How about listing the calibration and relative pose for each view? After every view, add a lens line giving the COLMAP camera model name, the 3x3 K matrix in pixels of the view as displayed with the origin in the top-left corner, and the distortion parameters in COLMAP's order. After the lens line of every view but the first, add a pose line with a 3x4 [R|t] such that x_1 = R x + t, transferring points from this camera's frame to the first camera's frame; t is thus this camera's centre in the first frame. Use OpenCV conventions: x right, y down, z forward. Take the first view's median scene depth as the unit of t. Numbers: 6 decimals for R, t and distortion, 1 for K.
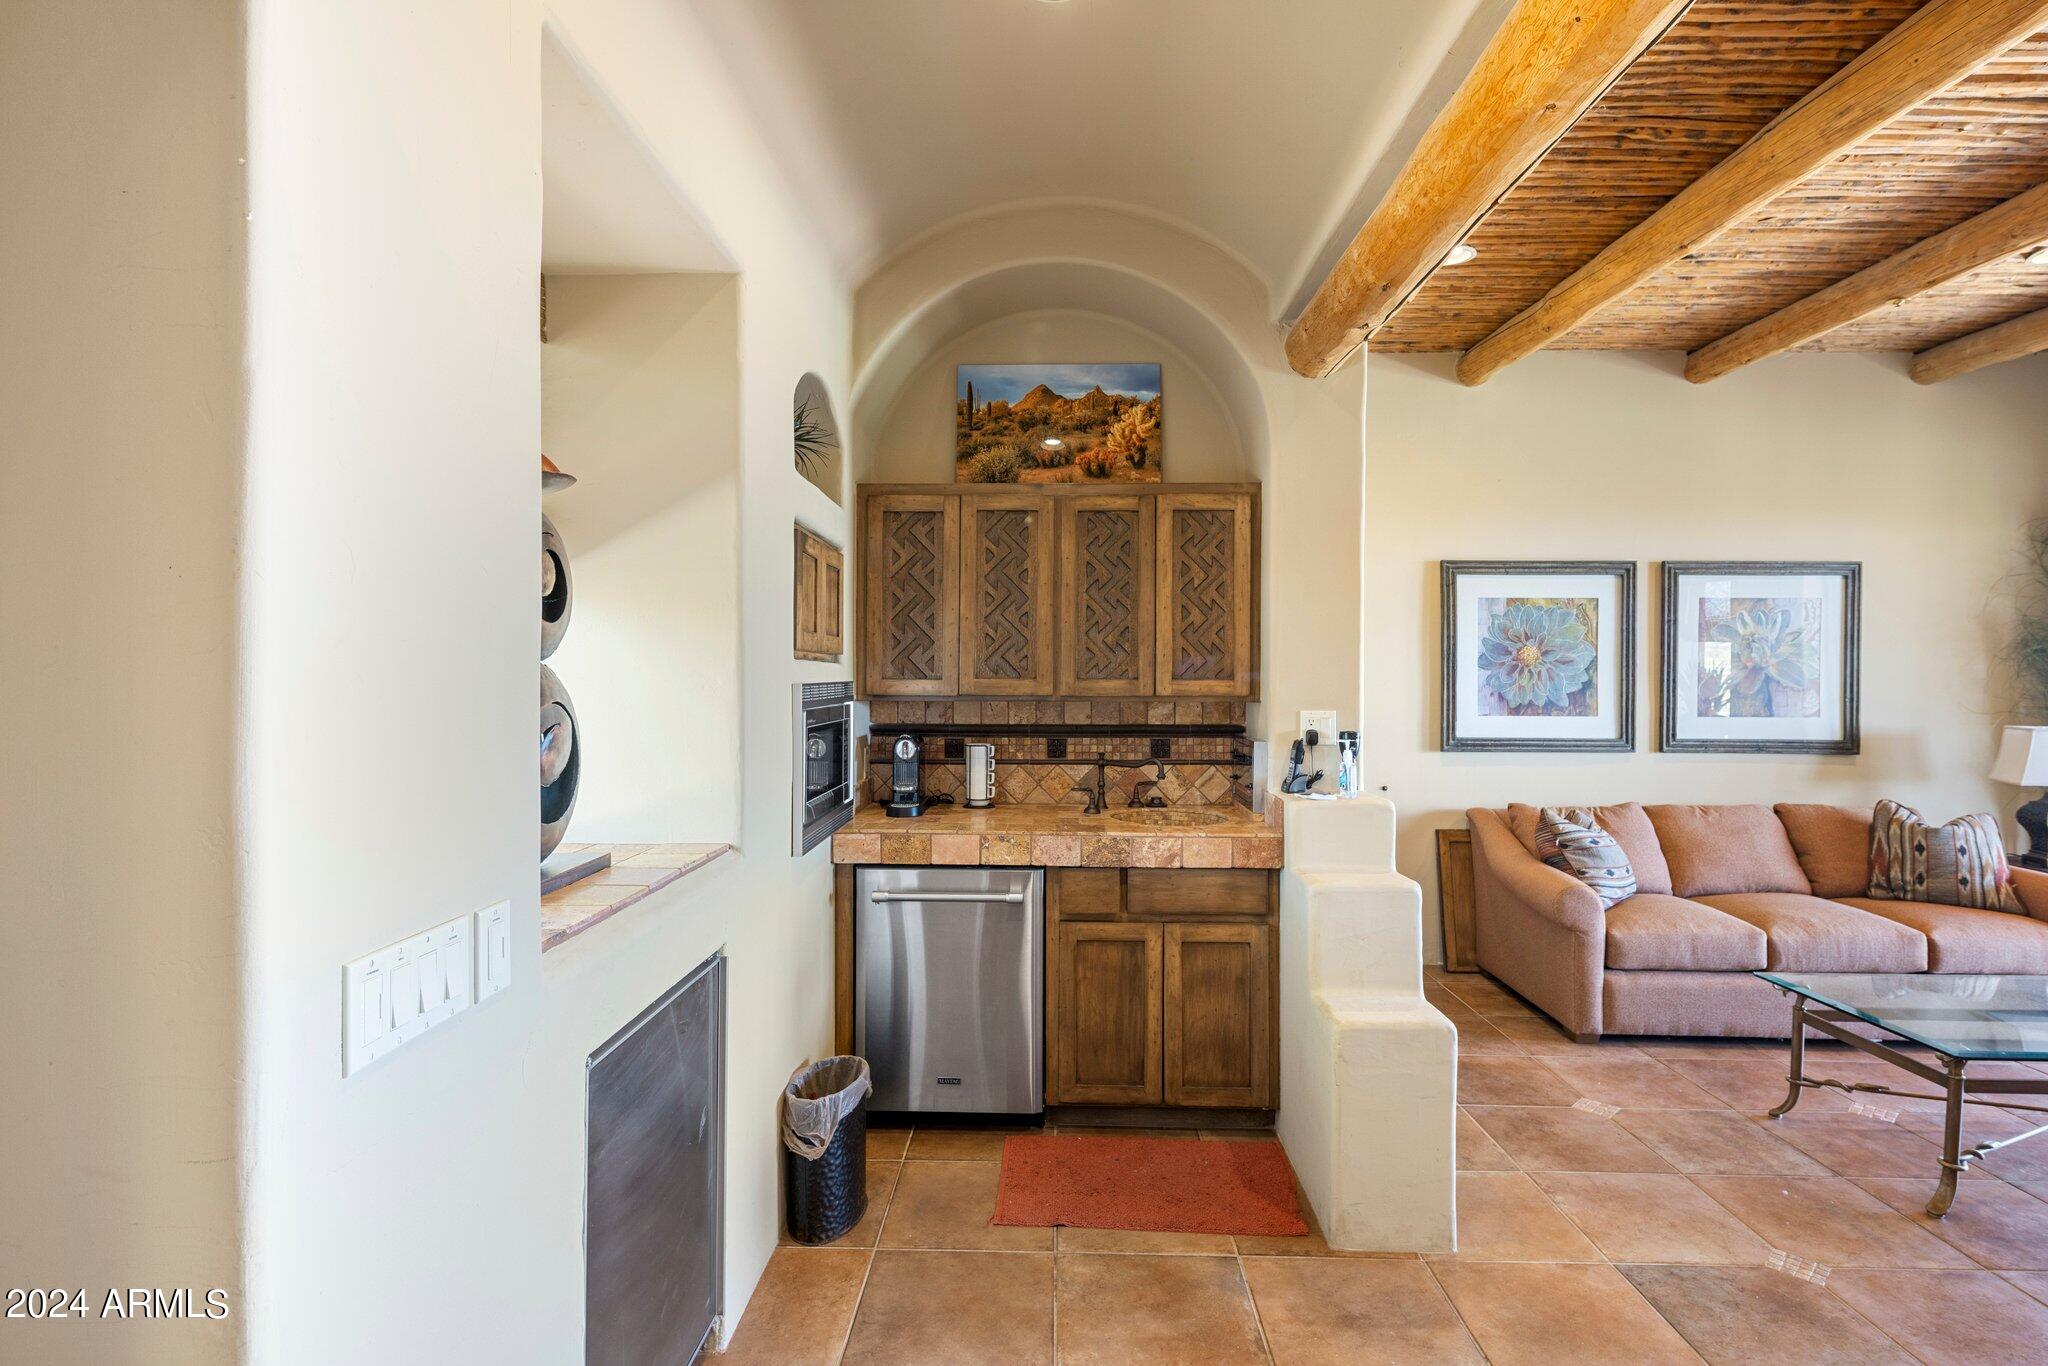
lens RADIAL K [[1012.2, 0, 1029.3], [0, 1012.2, 674.2], [0, 0, 1]] dist [0.000155, -0.003465]
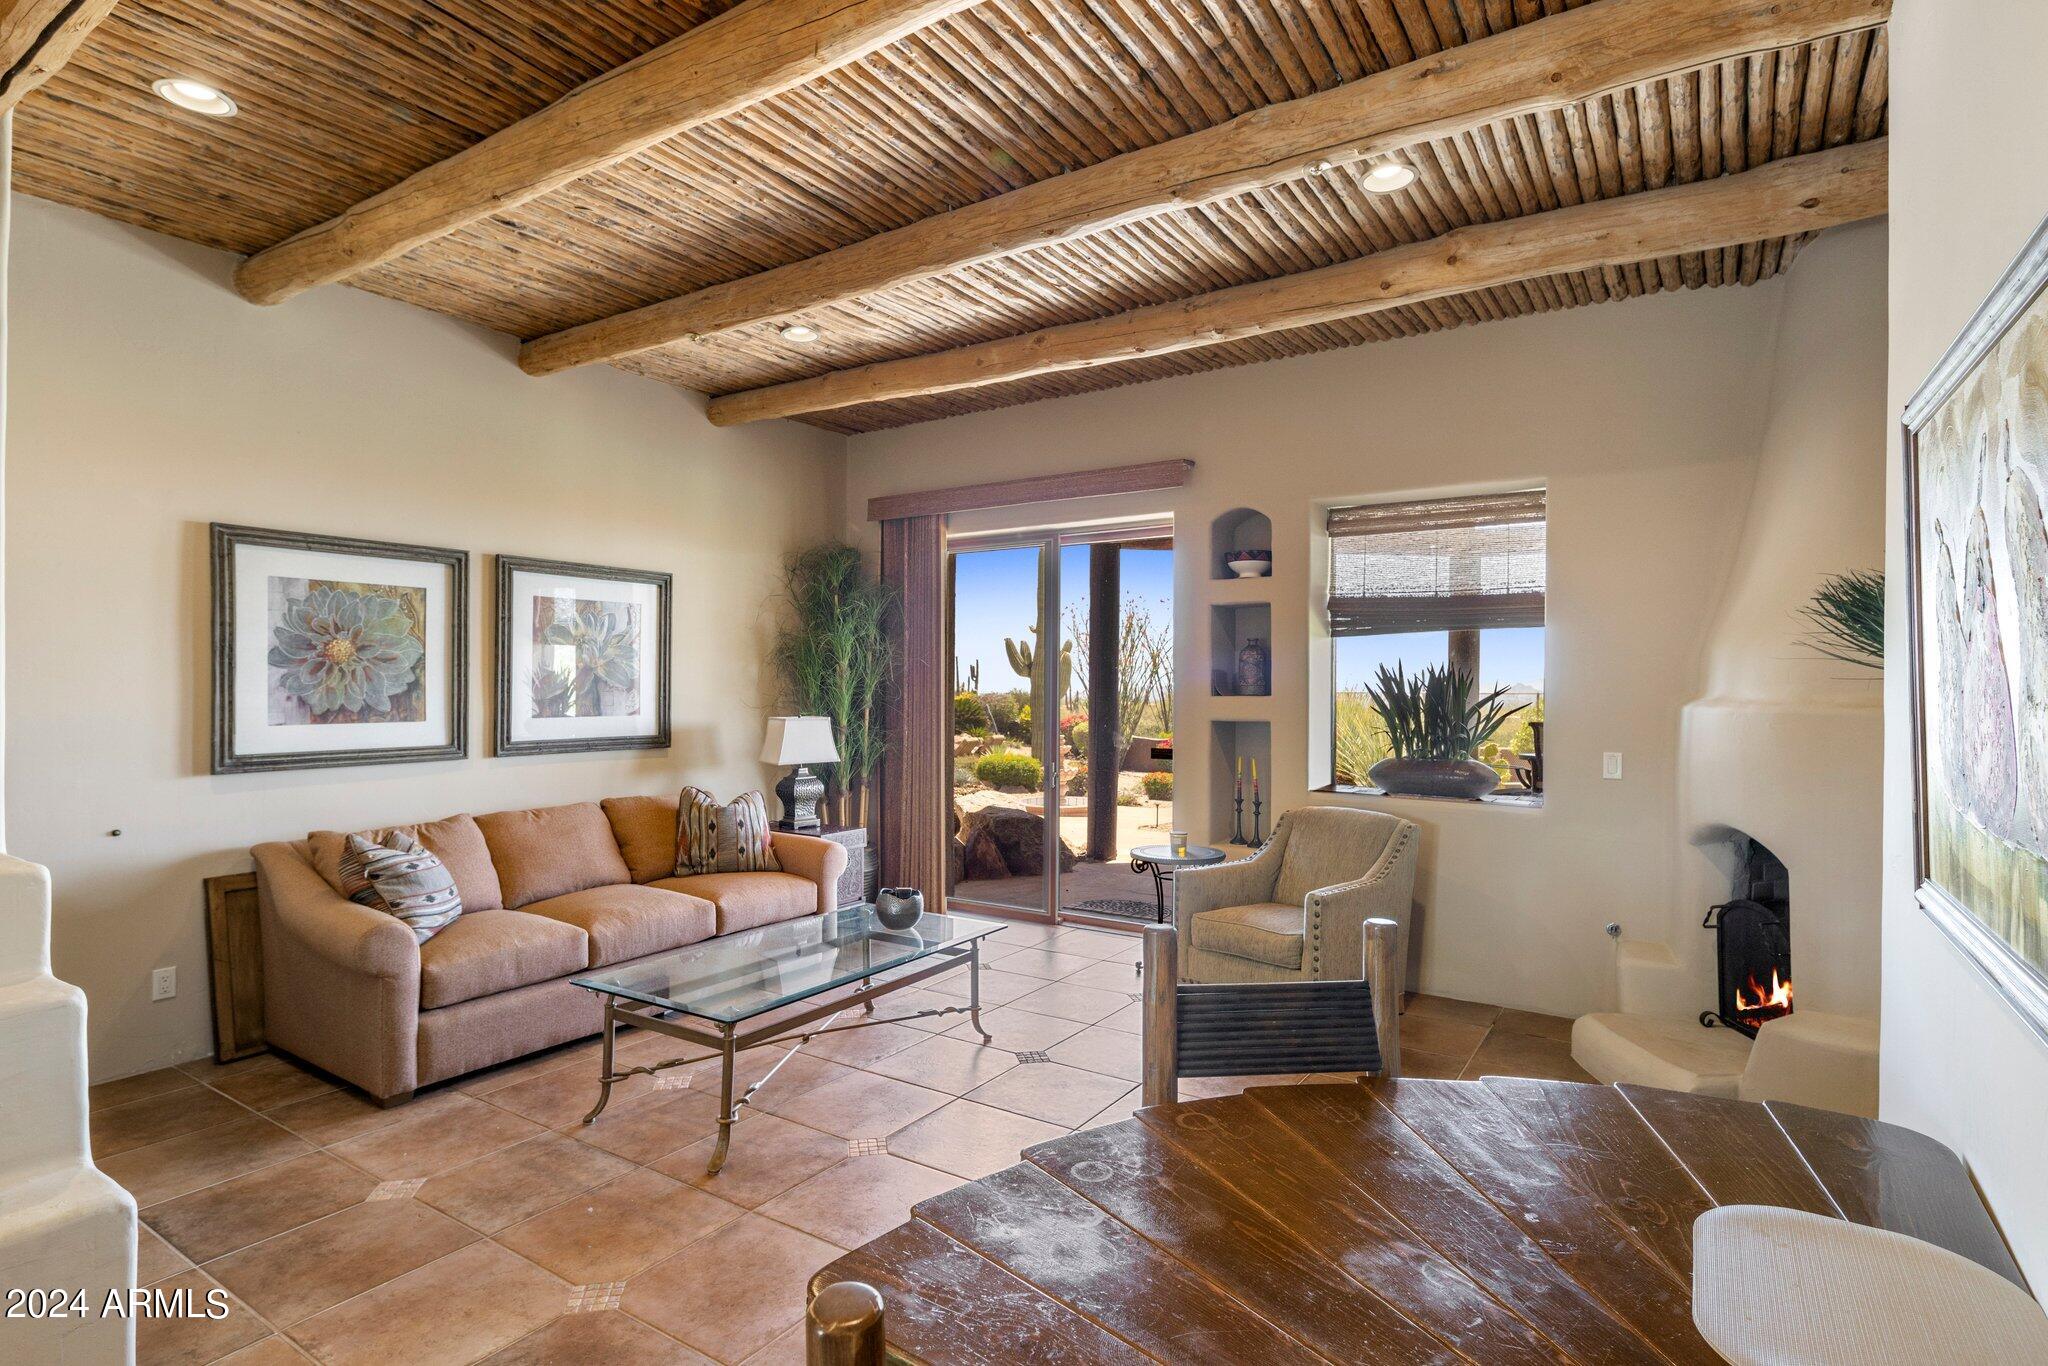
lens RADIAL K [[1012.2, 0, 1027.9], [0, 1012.2, 678.2], [0, 0, 1]] dist [0.000155, -0.003465]
pose [[0.530074, 0.000915, 0.847951, 0.104506], [-0.000916, 0.999999, -0.000507, 0.004439], [-0.847951, -0.000508, 0.530074, 0.093451]]
